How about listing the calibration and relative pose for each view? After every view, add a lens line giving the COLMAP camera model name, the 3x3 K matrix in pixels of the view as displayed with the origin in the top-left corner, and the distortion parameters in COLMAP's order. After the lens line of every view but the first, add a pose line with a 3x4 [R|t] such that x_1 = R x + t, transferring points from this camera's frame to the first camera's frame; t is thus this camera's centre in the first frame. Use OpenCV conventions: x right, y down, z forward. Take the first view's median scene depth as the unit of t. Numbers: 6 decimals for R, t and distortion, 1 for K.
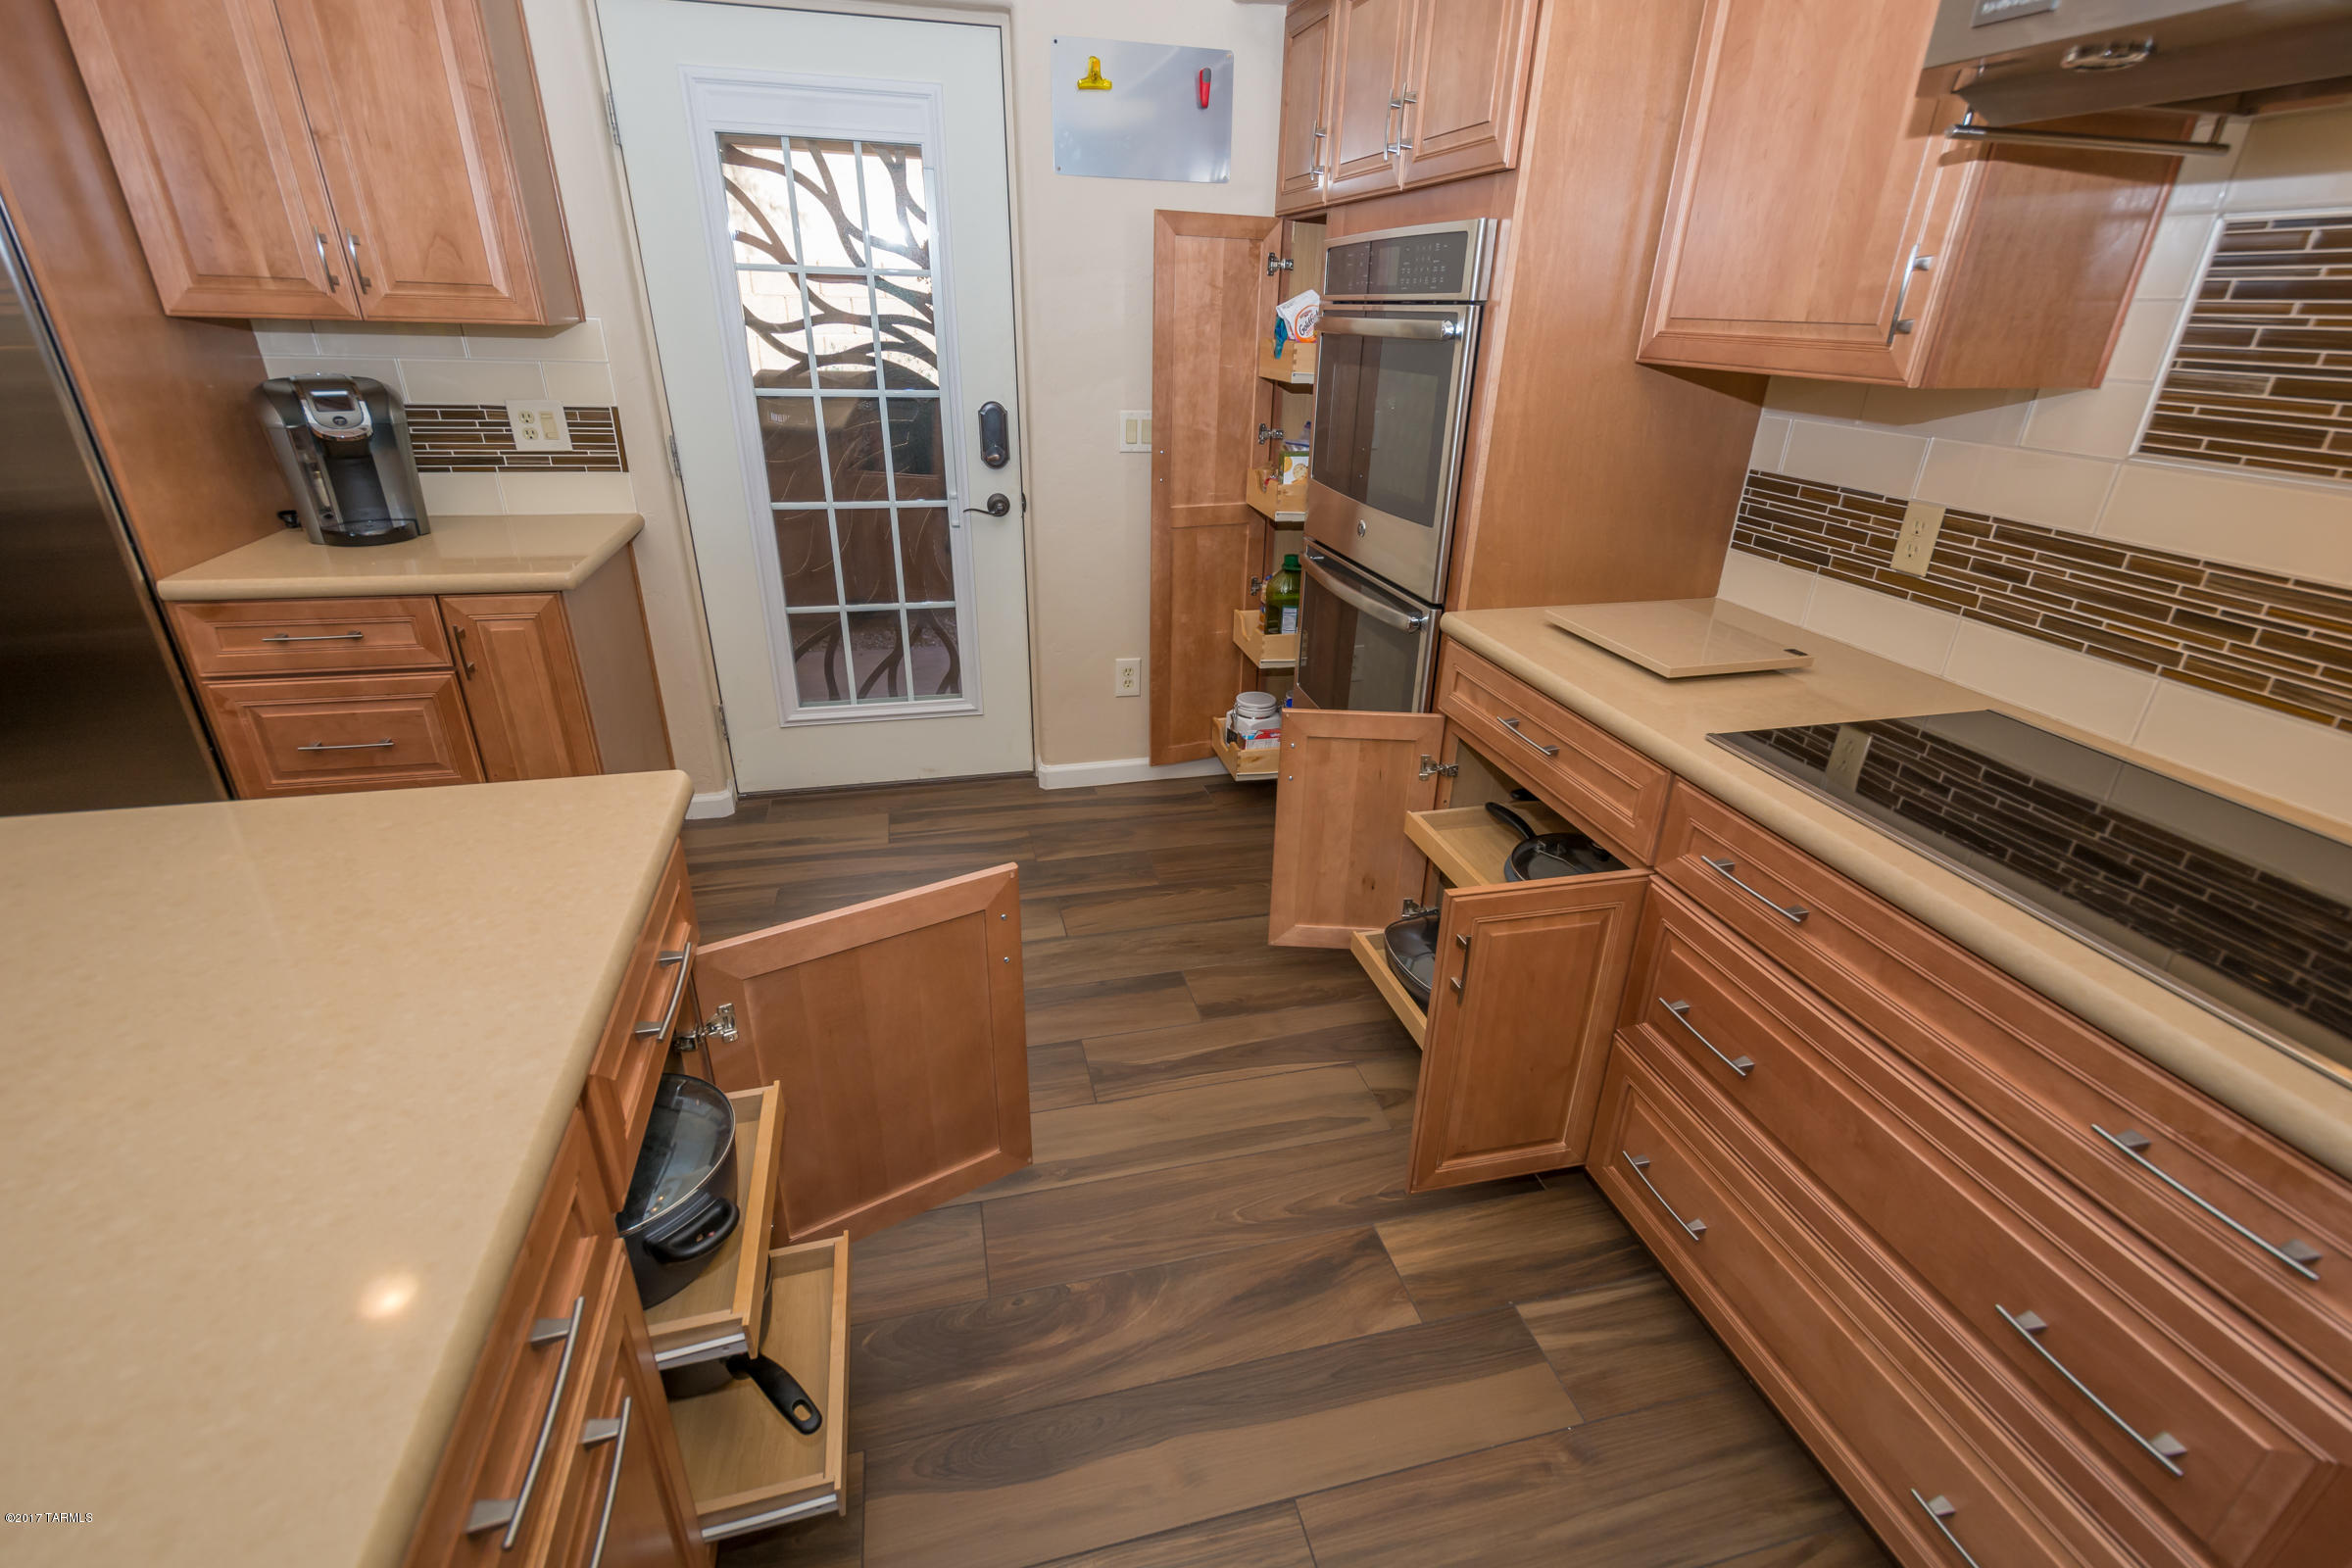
lens RADIAL K [[1023.6, 0, 1182.9], [0, 1023.6, 790.7], [0, 0, 1]] dist [0.010317, -0.000362]
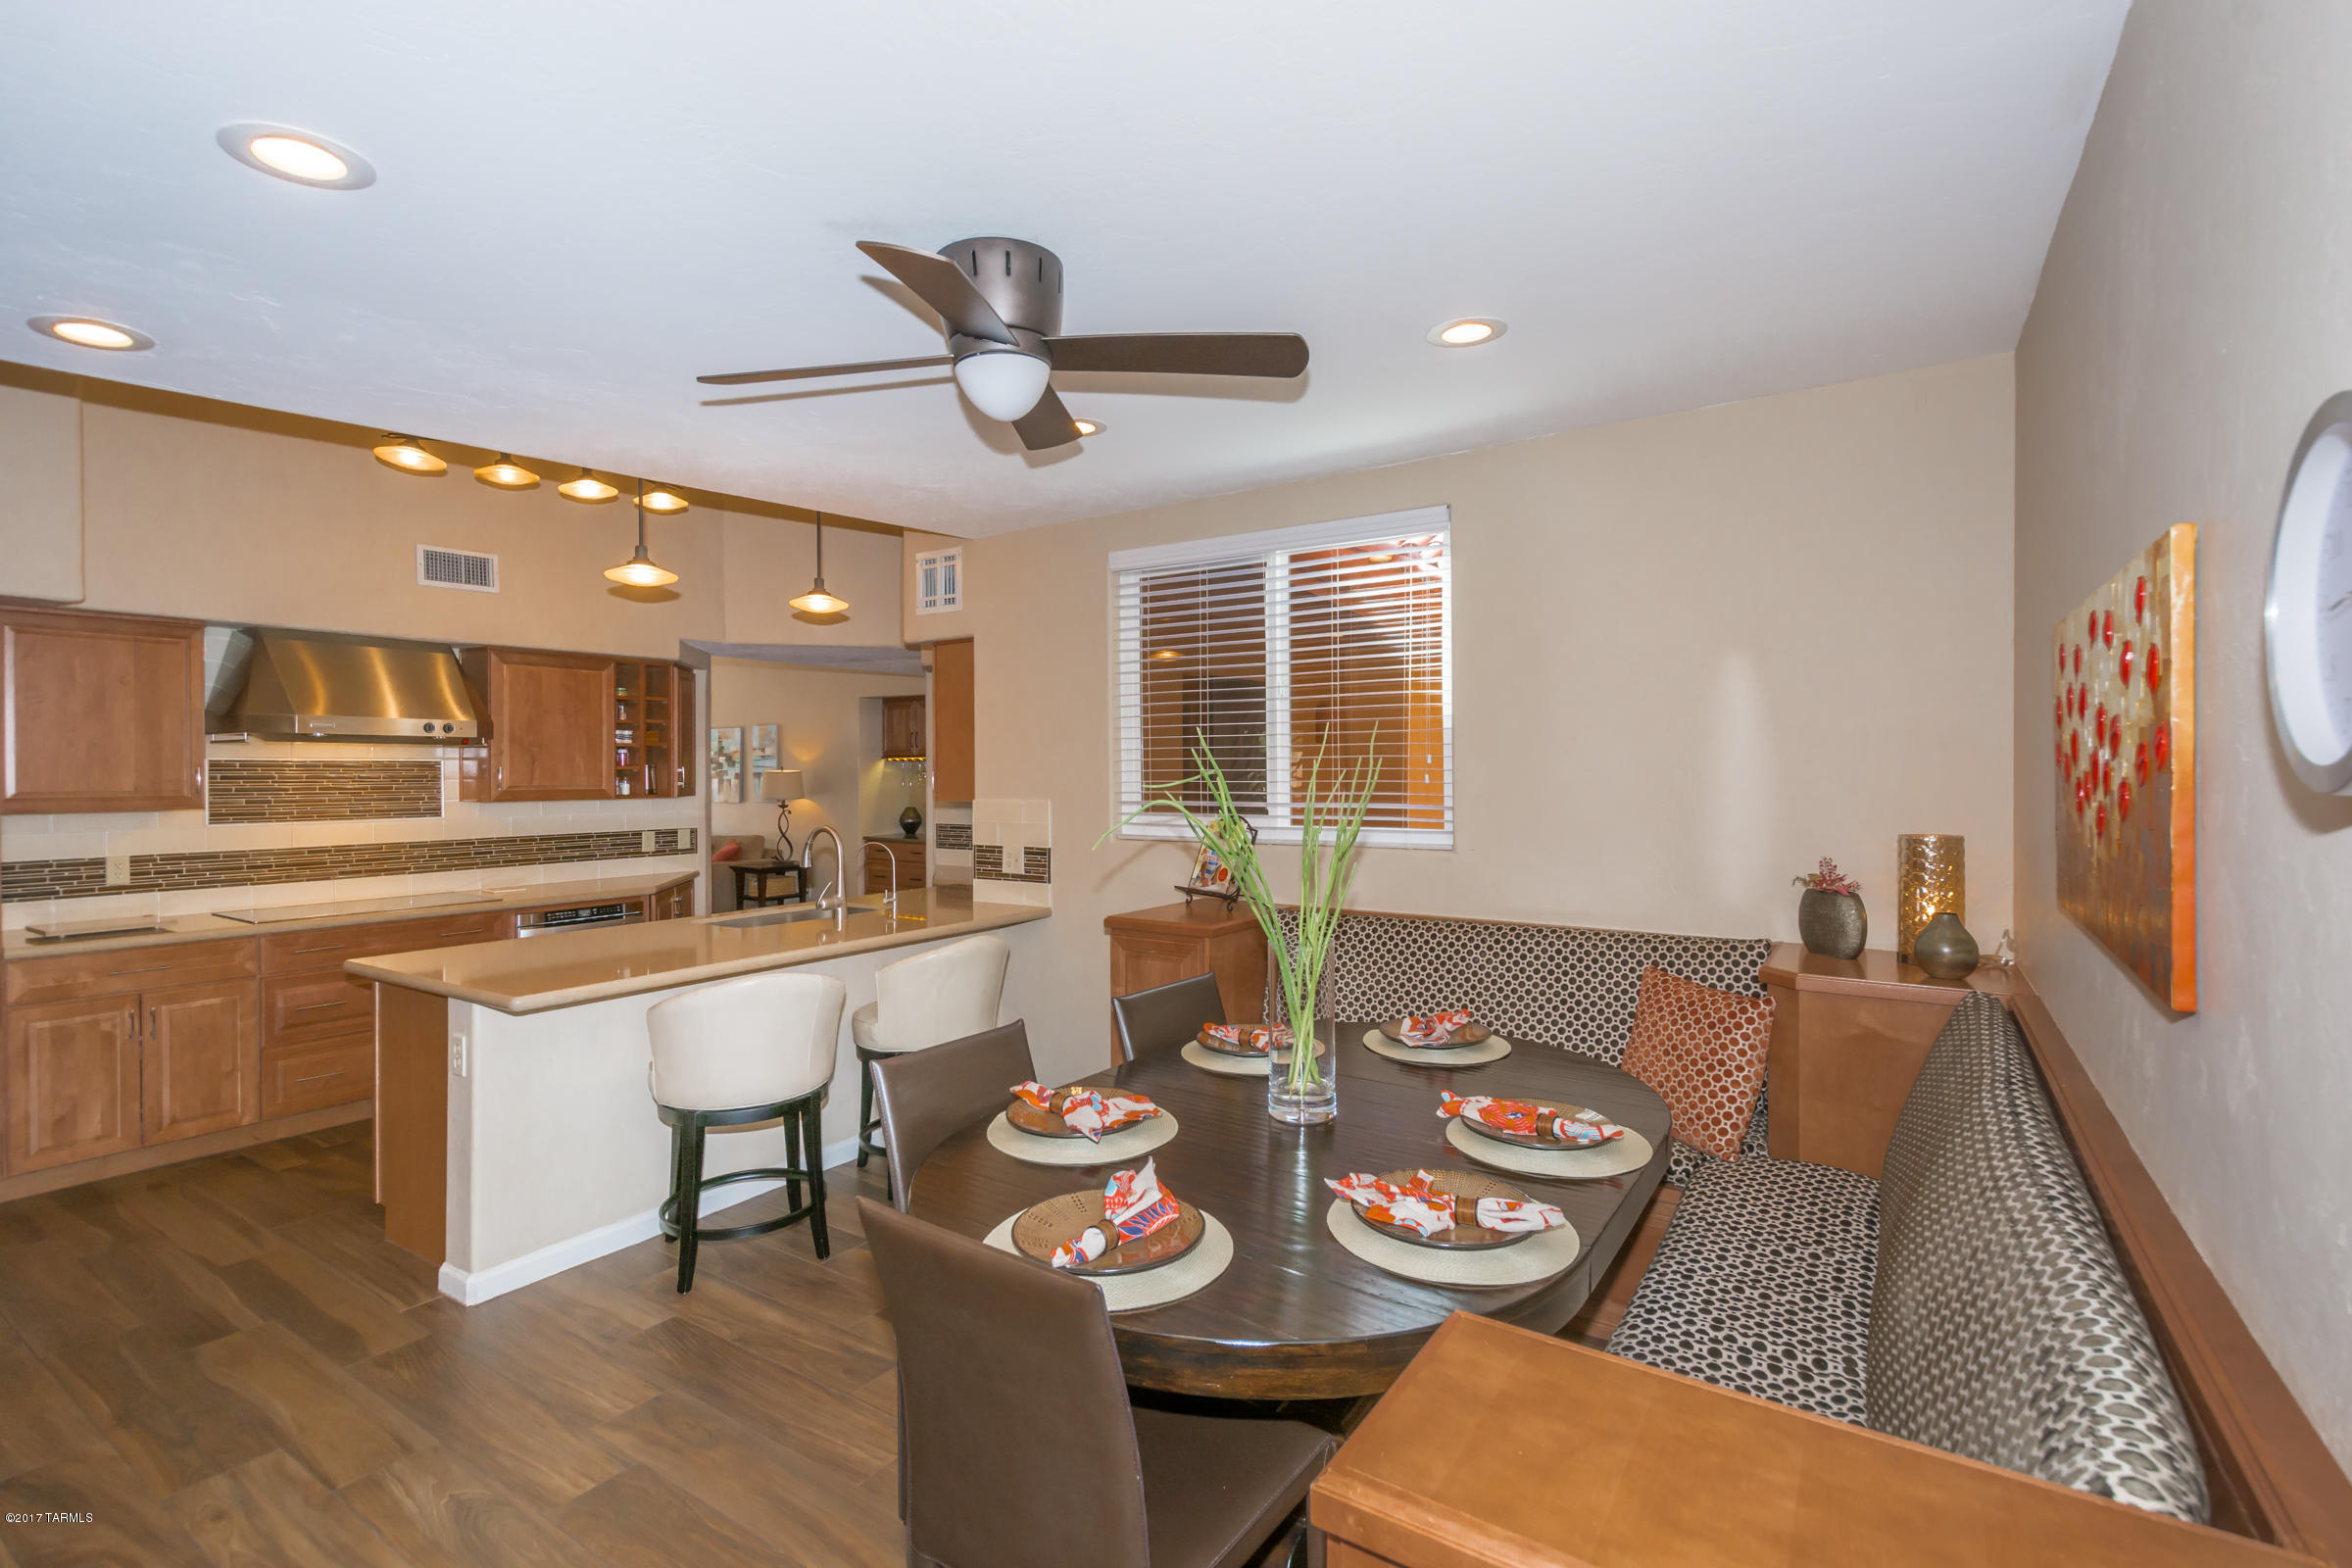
lens RADIAL K [[1023.6, 0, 1182.9], [0, 1023.6, 790.7], [0, 0, 1]] dist [0.010317, -0.000362]
pose [[-0.642199, -0.036813, 0.765654, -2.766519], [0.321787, 0.893626, 0.312868, -0.371504], [-0.695725, 0.447301, -0.562039, 0.551356]]
